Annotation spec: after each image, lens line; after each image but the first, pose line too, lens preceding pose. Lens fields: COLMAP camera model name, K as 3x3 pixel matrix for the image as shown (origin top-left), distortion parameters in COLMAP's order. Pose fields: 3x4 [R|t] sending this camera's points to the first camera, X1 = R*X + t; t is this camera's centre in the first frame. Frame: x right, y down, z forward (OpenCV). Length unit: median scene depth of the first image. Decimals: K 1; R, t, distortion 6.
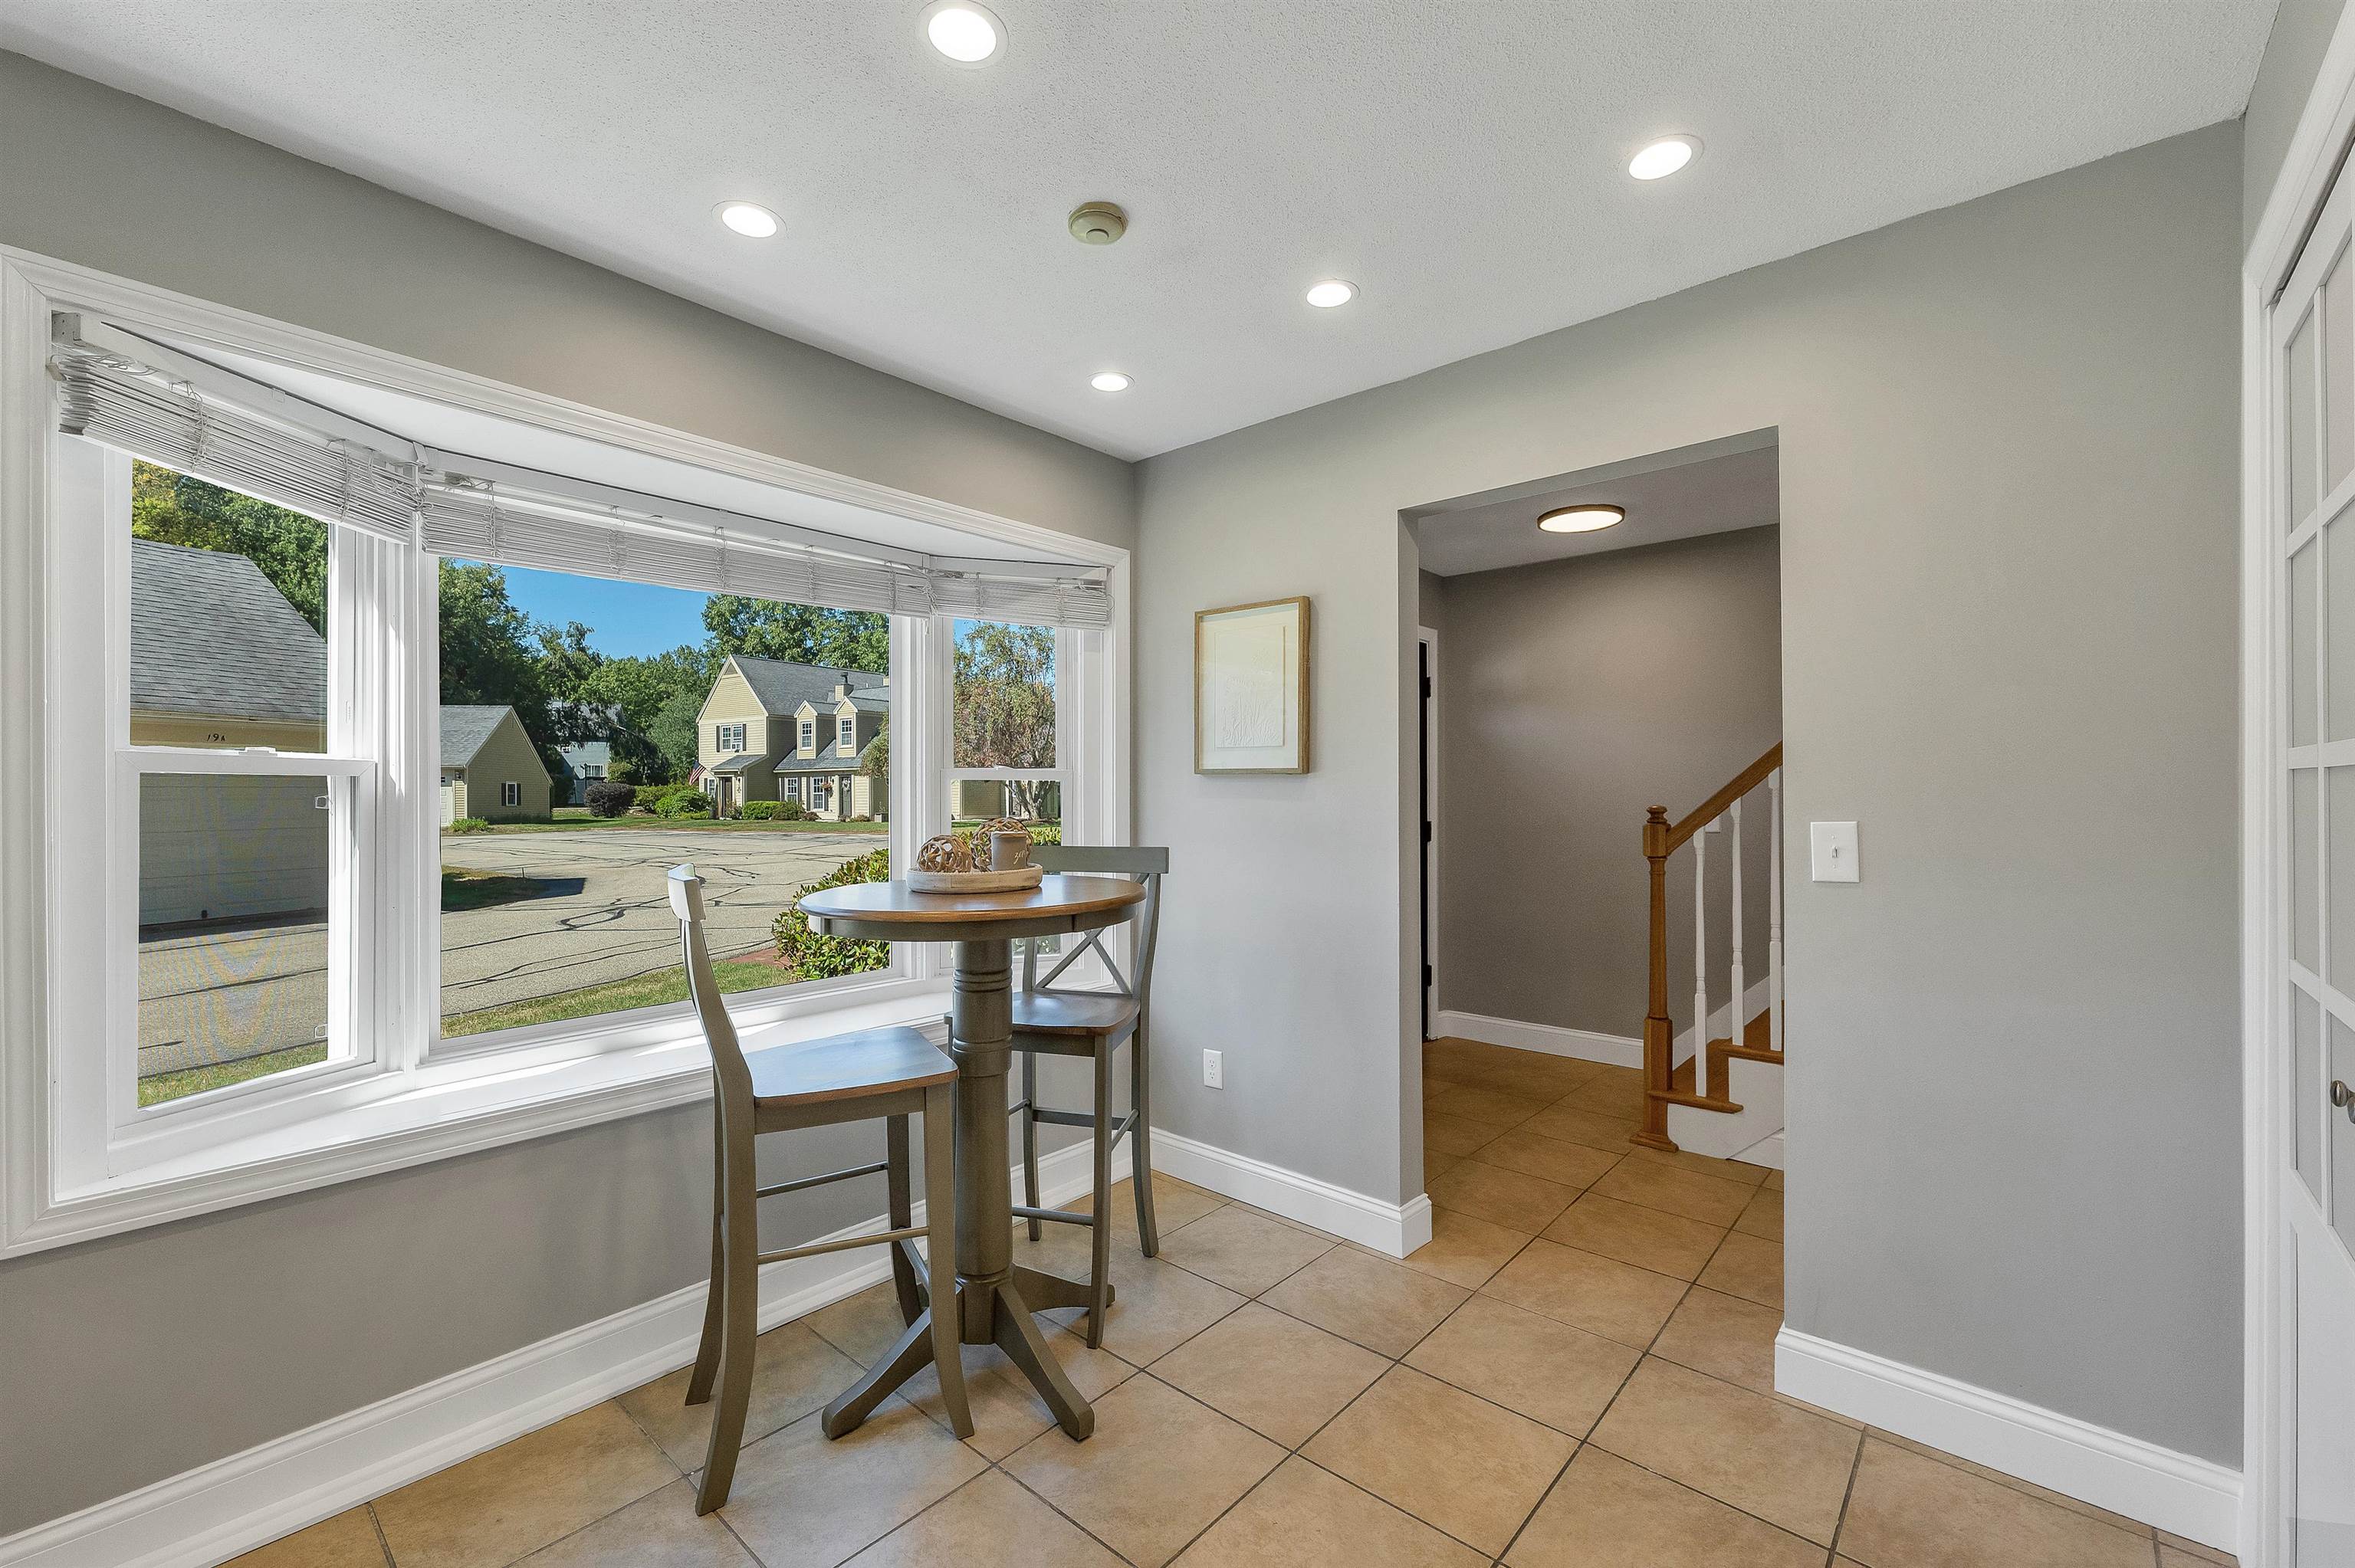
lens RADIAL K [[952.5, 0, 1156.8], [0, 952.5, 792.5], [0, 0, 1]] dist [-0.000388, 0.000282]
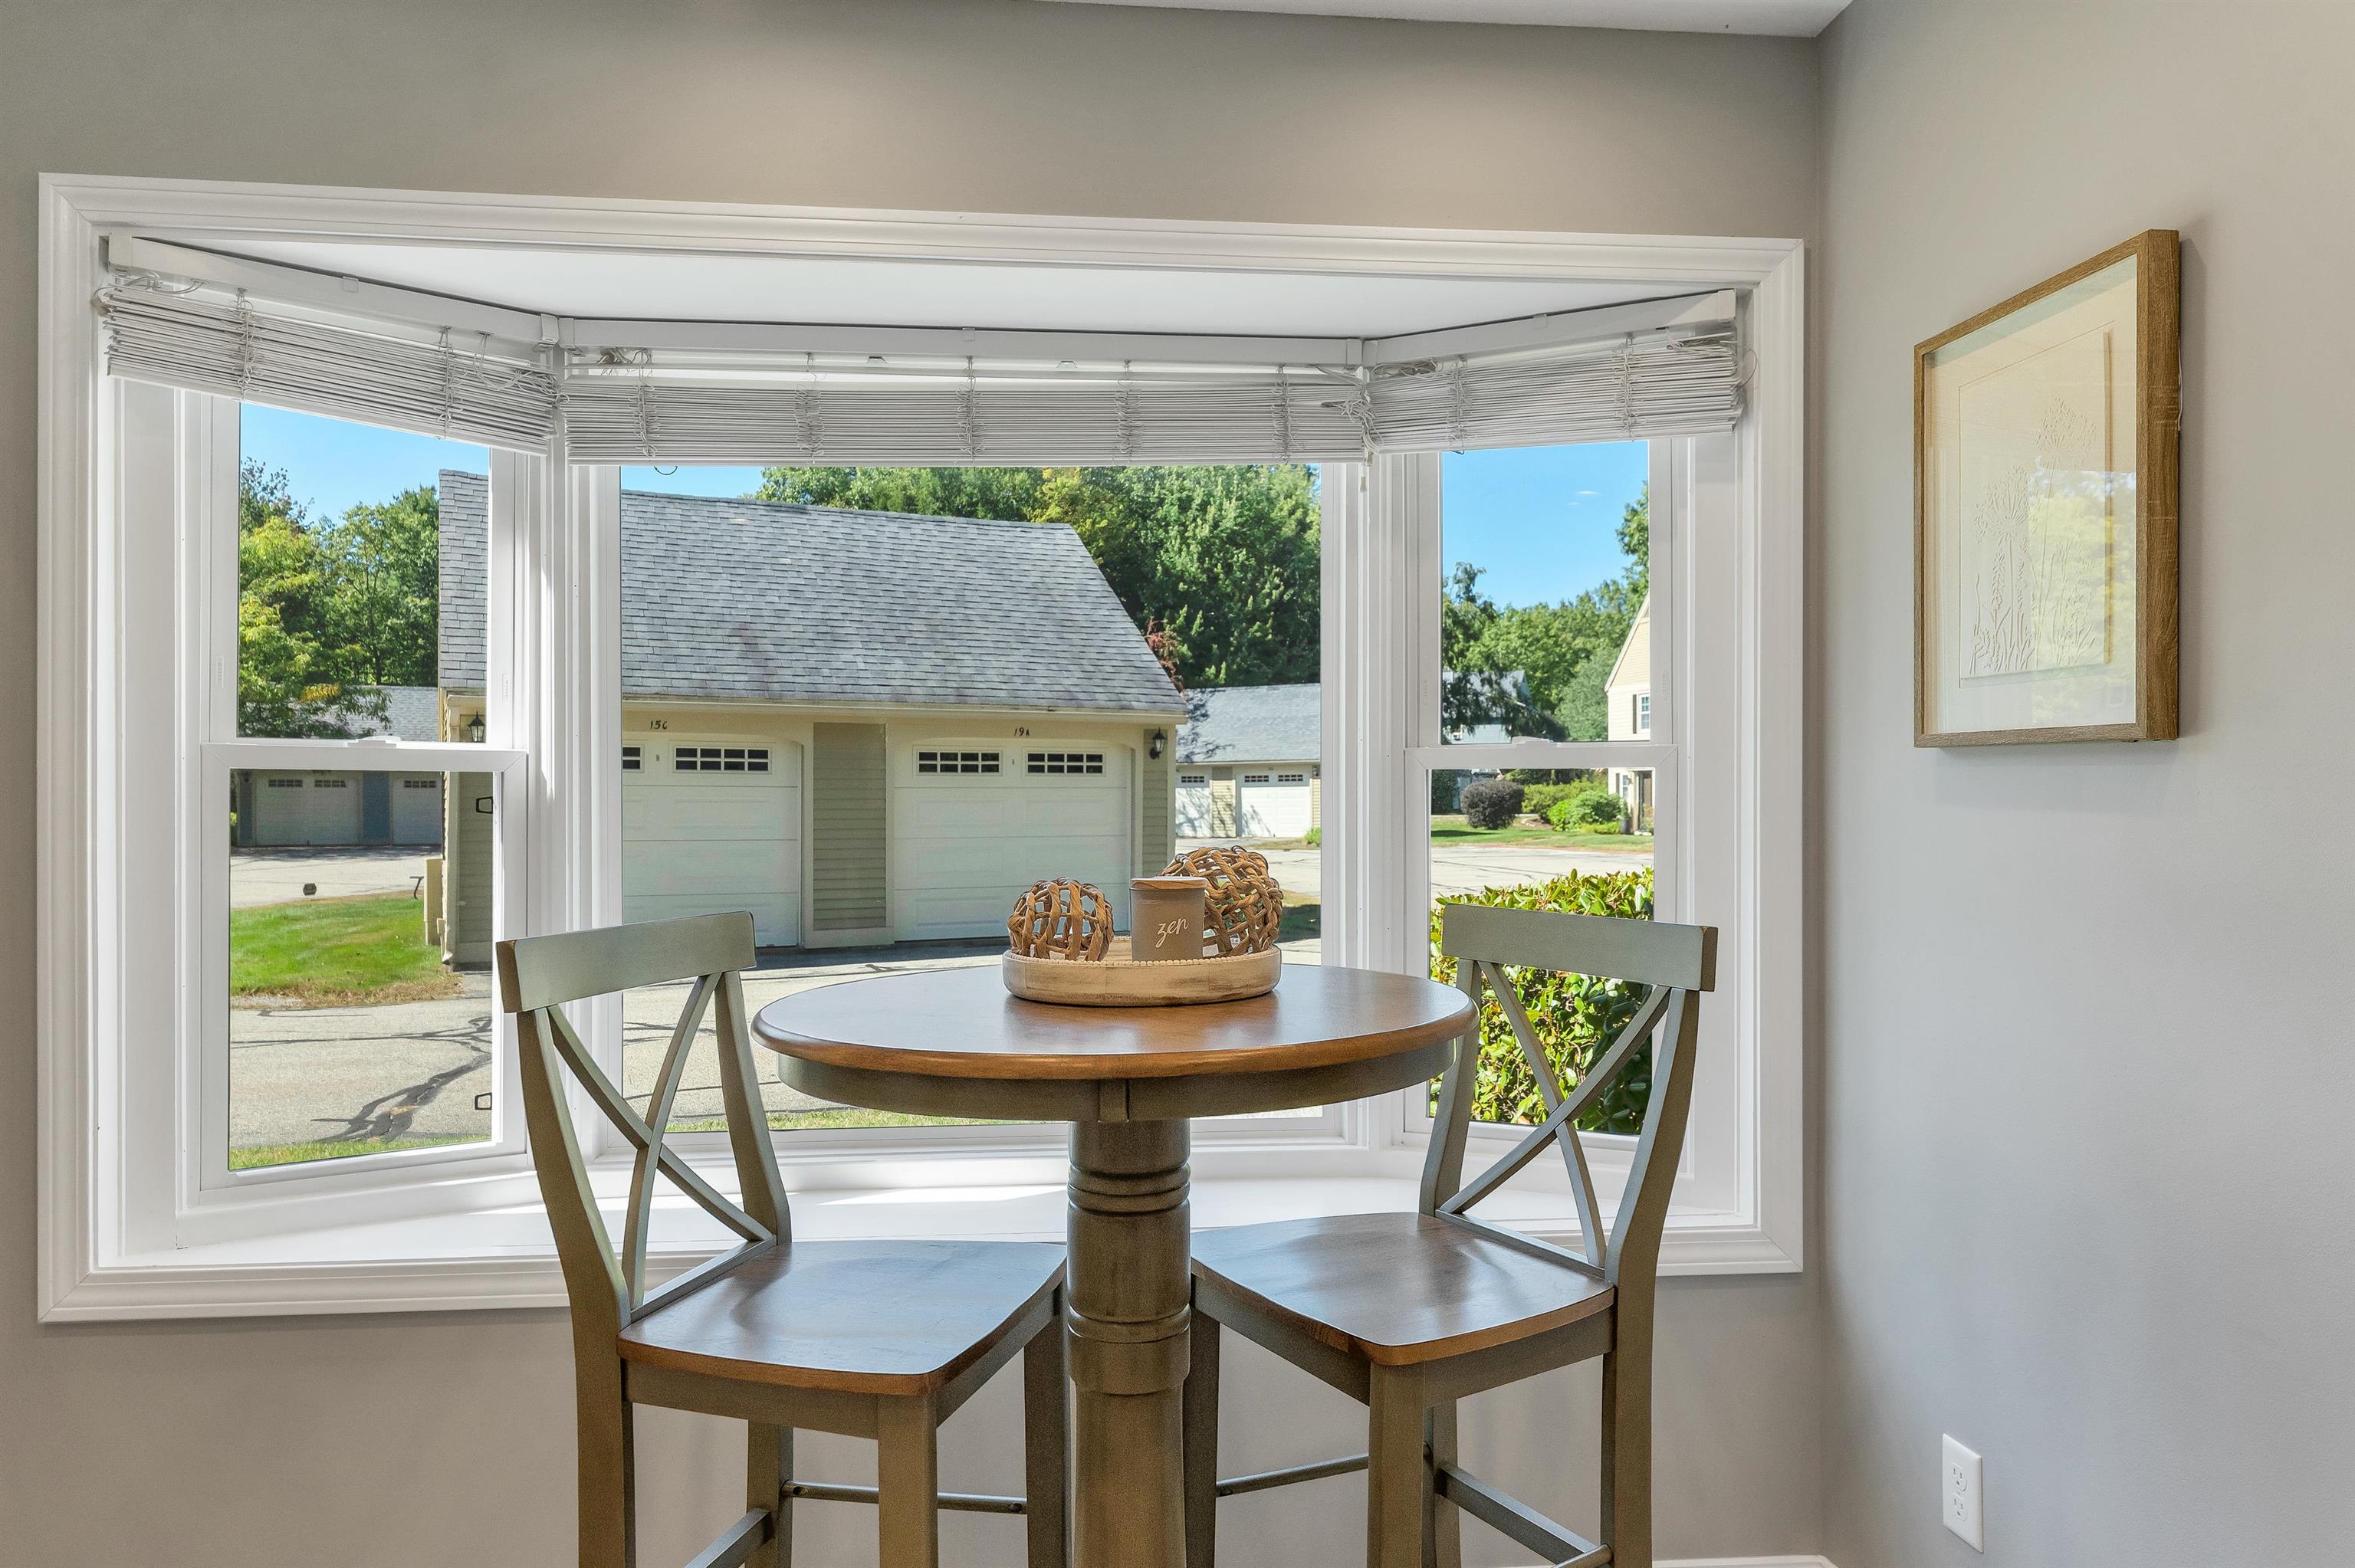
lens RADIAL K [[1474.8, 0, 1245.2], [0, 1474.8, 797.4], [0, 0, 1]] dist [0.003078, -0.002141]
pose [[0.739817, 0.001624, -0.672807, 0.044077], [-0.000191, 0.999998, 0.002203, 0.000055], [0.672809, -0.001502, 0.739815, 0.060720]]
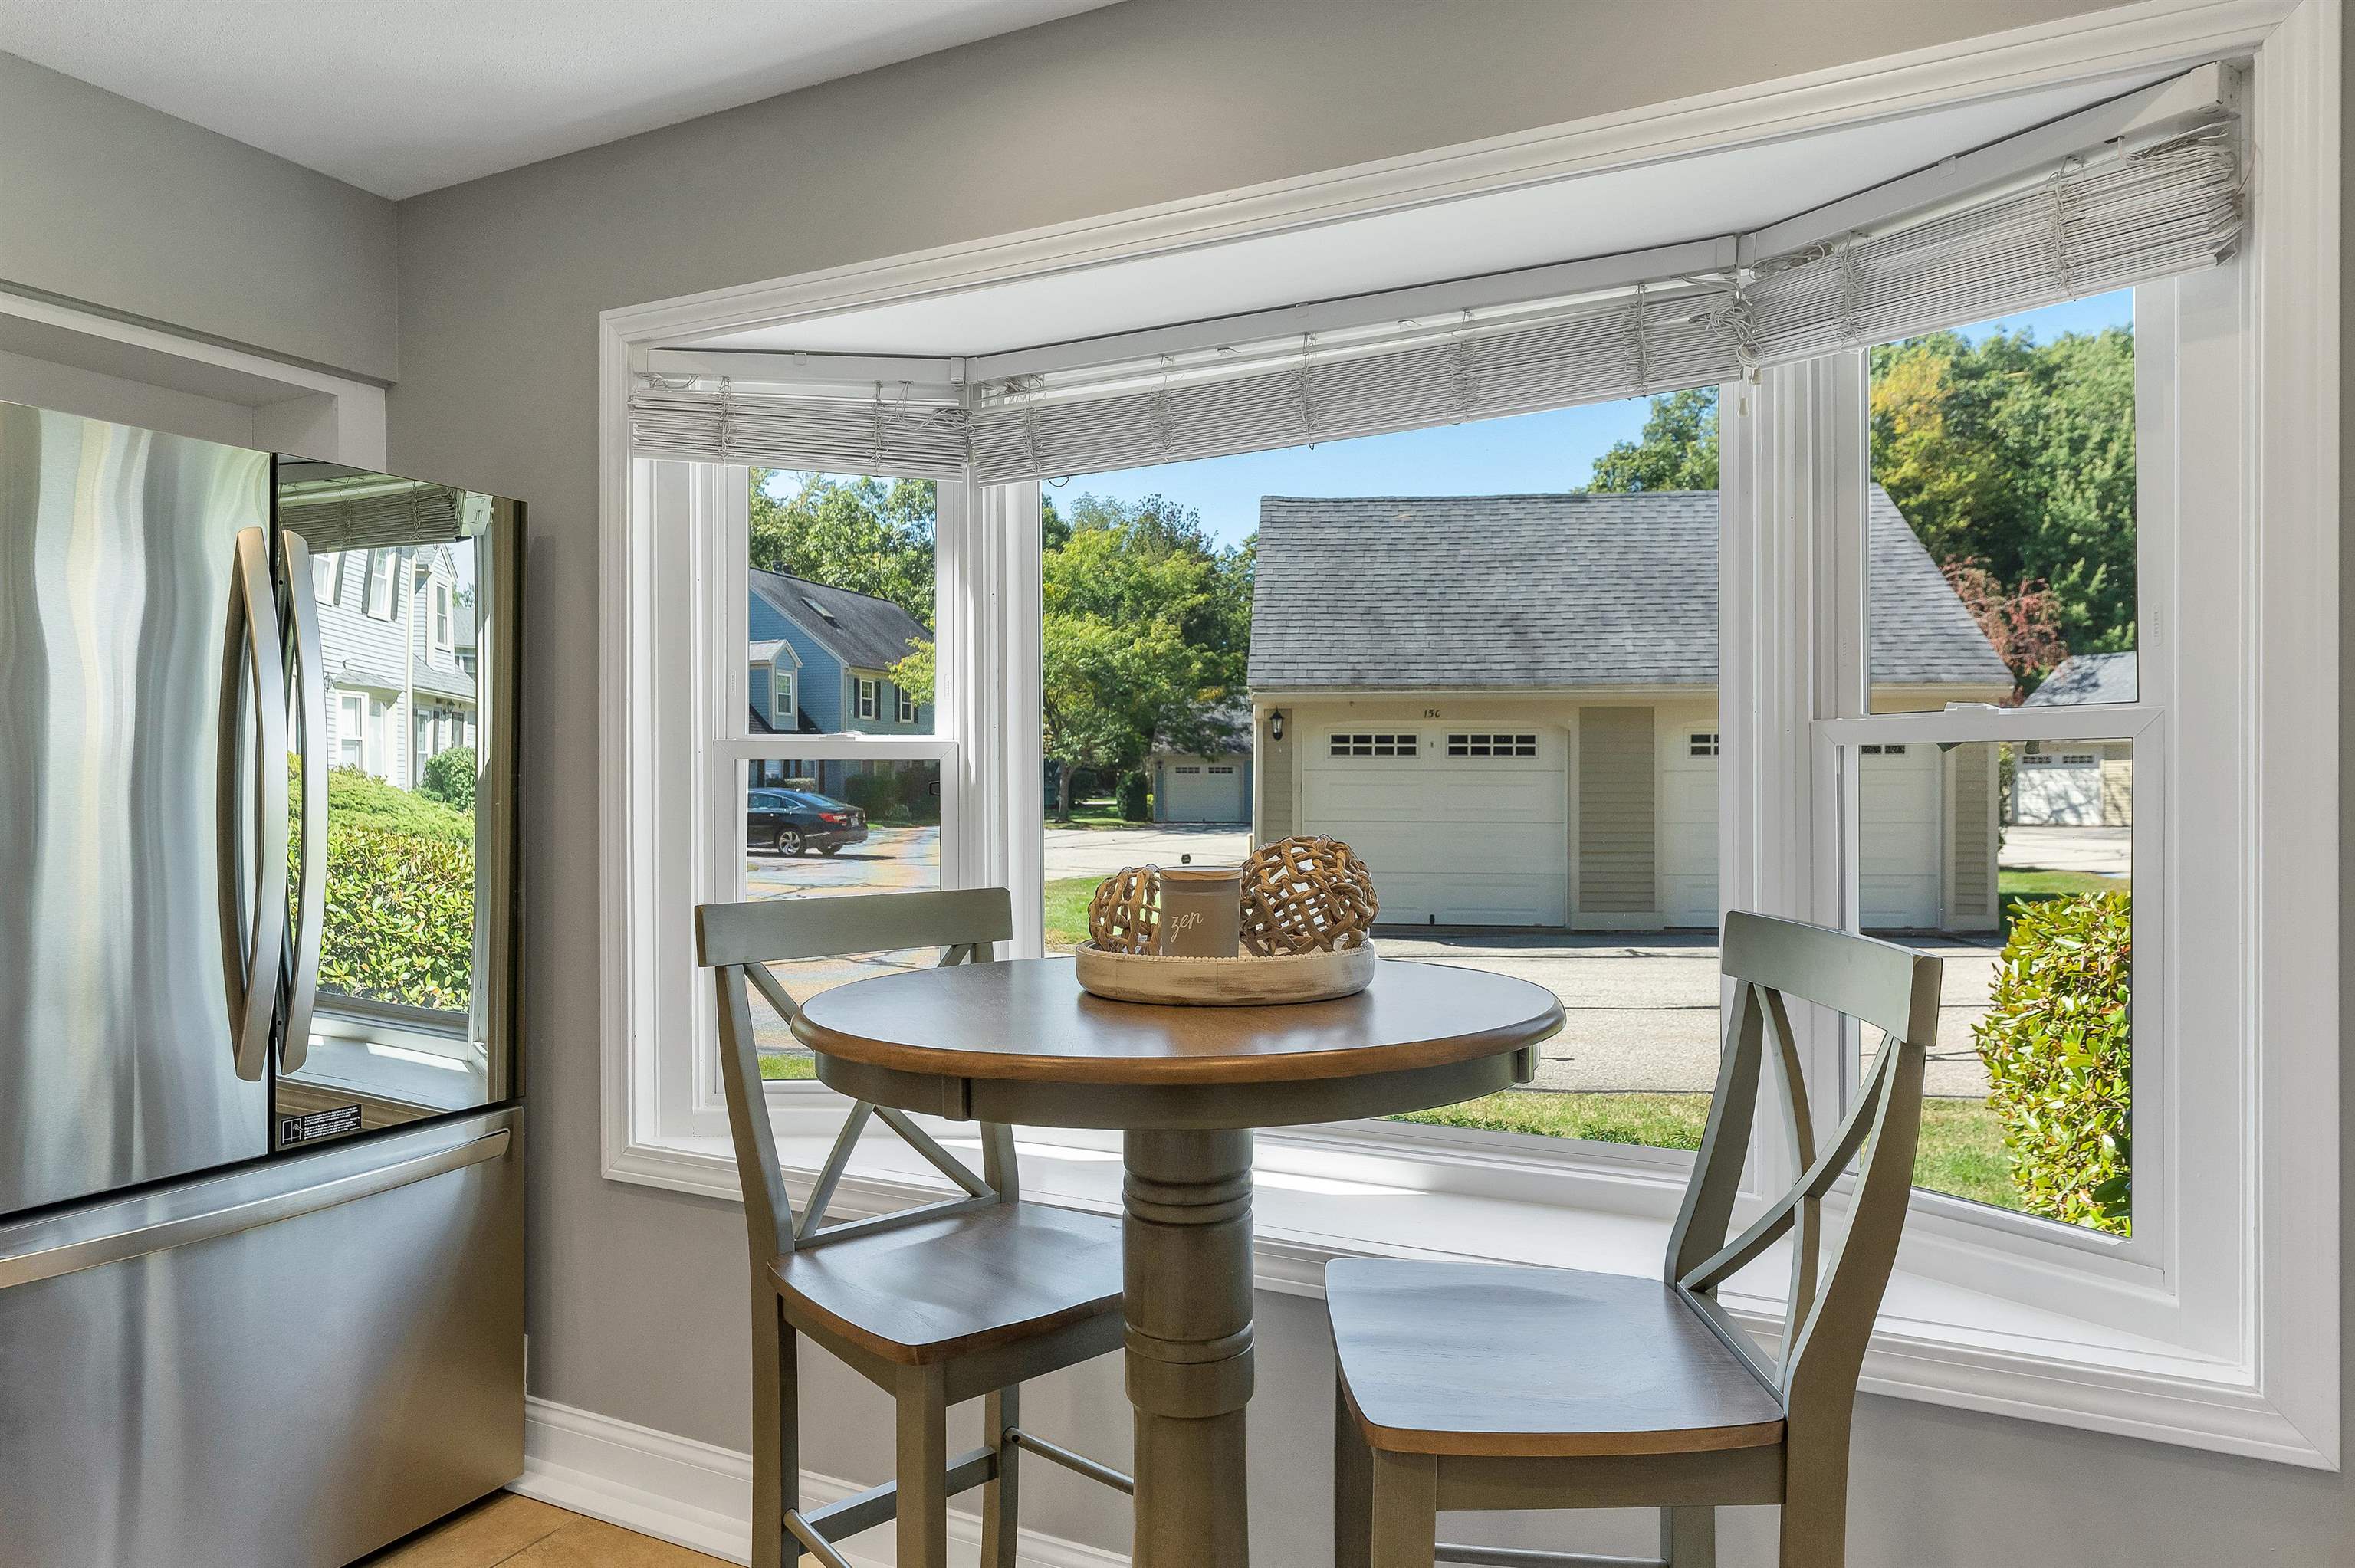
lens RADIAL K [[1474.8, 0, 1306.8], [0, 1474.8, 782.0], [0, 0, 1]] dist [0.003078, -0.002141]
pose [[0.272282, 0.000998, -0.962217, 0.062816], [0.003462, 0.999992, 0.002017, 0.000171], [0.962211, -0.003880, 0.272276, 0.108947]]
